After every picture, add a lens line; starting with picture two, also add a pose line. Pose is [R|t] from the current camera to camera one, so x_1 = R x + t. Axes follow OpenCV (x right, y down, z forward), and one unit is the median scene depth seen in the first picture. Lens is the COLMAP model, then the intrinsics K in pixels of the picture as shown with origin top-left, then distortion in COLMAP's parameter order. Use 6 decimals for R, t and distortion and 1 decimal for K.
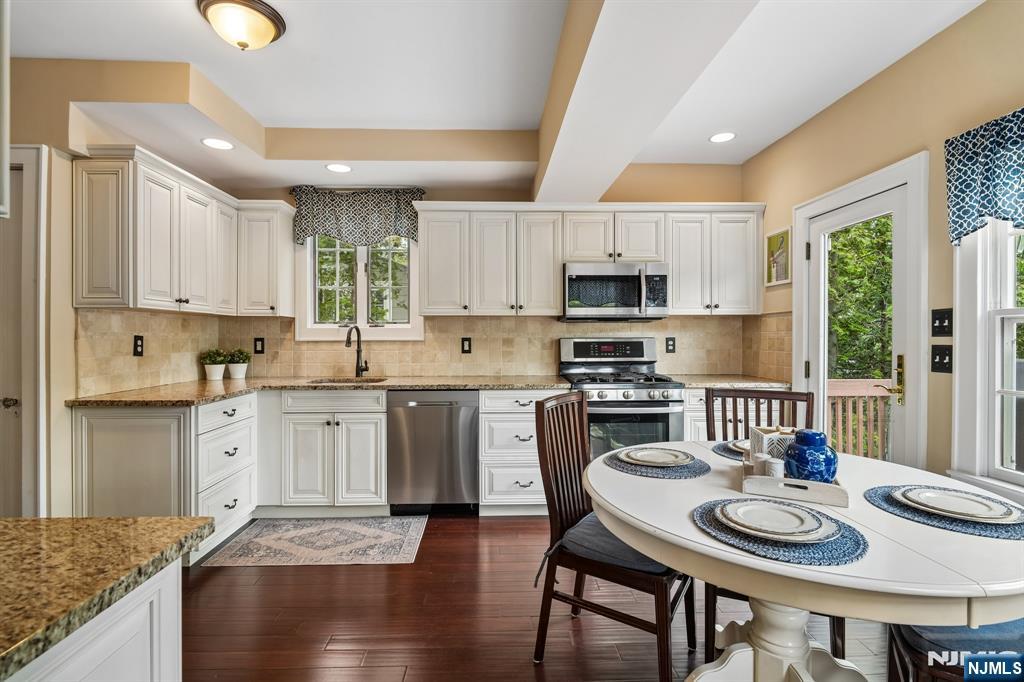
lens RADIAL K [[474.5, 0, 508.5], [0, 474.5, 340.9], [0, 0, 1]] dist [0.006109, -0.004212]
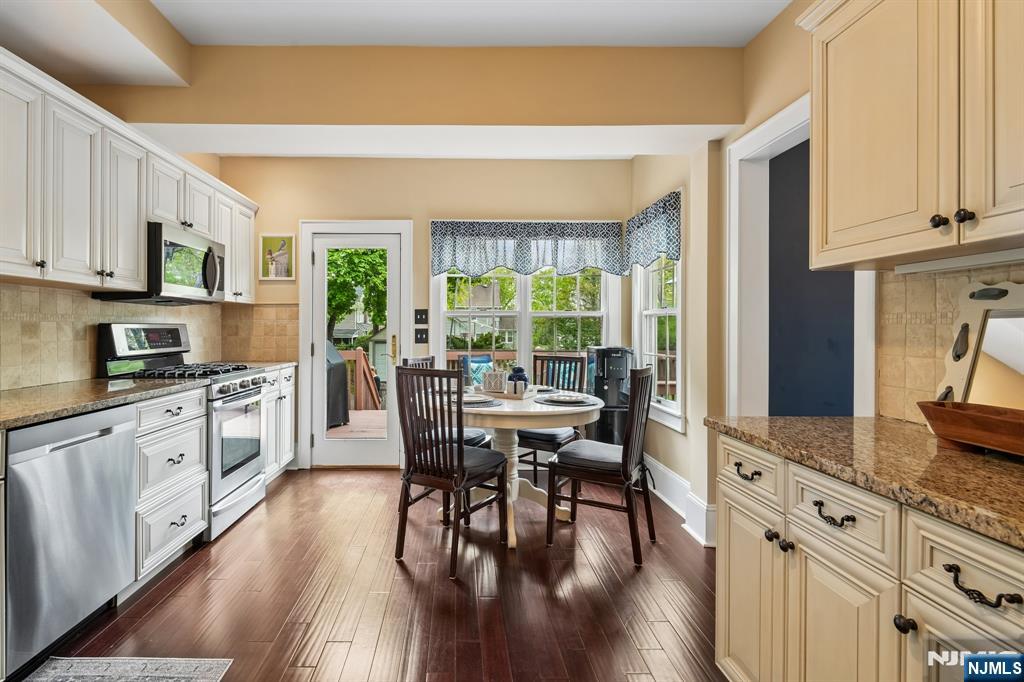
lens RADIAL K [[517.0, 0, 443.8], [0, 517.0, 335.3], [0, 0, 1]] dist [0.002005, -0.003606]
pose [[0.053572, -0.011399, 0.998499, -0.690205], [0.010179, 0.999889, 0.010869, 0.008788], [-0.998512, 0.009582, 0.053682, 0.512356]]
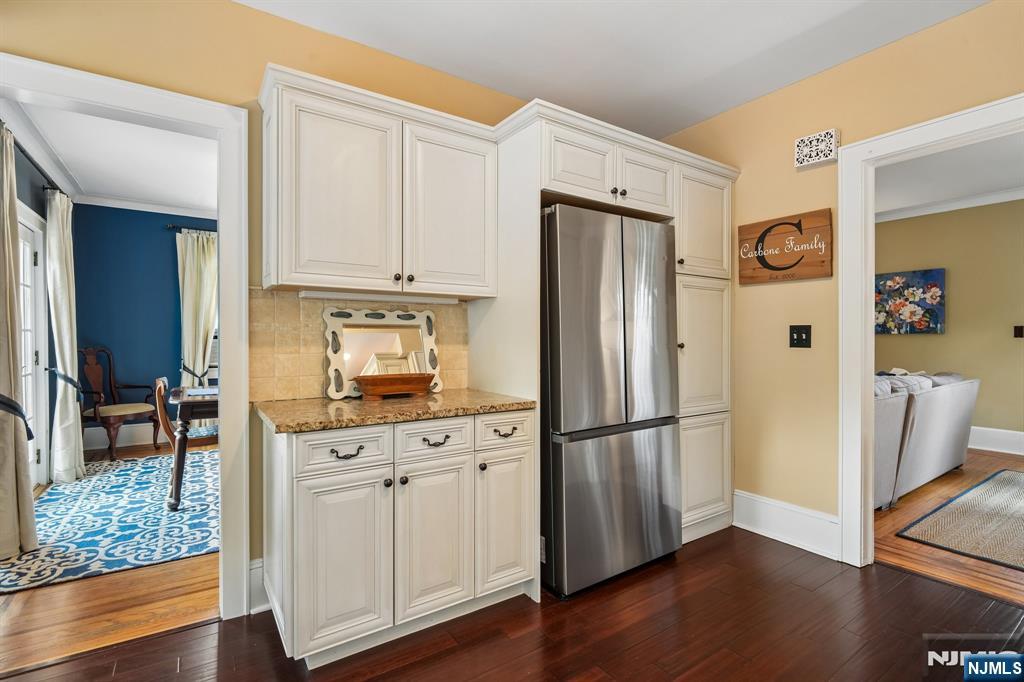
lens RADIAL K [[474.5, 0, 518.5], [0, 474.5, 340.3], [0, 0, 1]] dist [0.006109, -0.004212]
pose [[-0.839573, 0.003768, -0.543233, -0.120366], [-0.005123, 0.999877, 0.014853, 0.010245], [0.543222, 0.015253, -0.839450, 0.778213]]
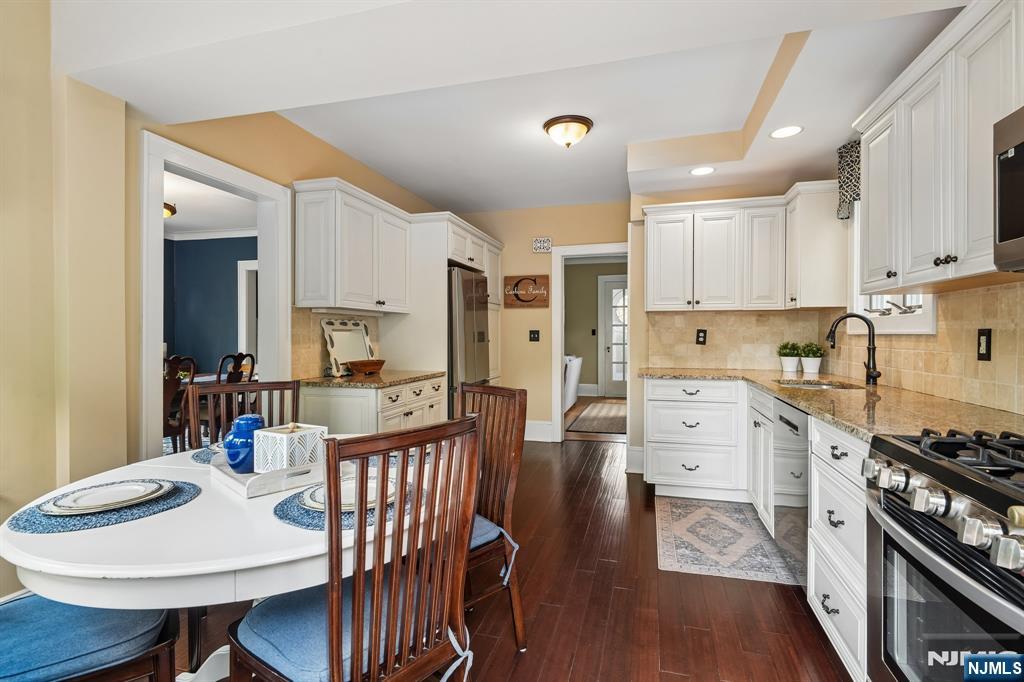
lens RADIAL K [[474.5, 0, 511.8], [0, 474.5, 338.8], [0, 0, 1]] dist [0.006109, -0.004212]
pose [[-0.301287, 0.010345, -0.953477, 0.597255], [-0.008852, 0.999868, 0.013646, 0.001645], [0.953492, 0.012551, -0.301156, 0.772335]]
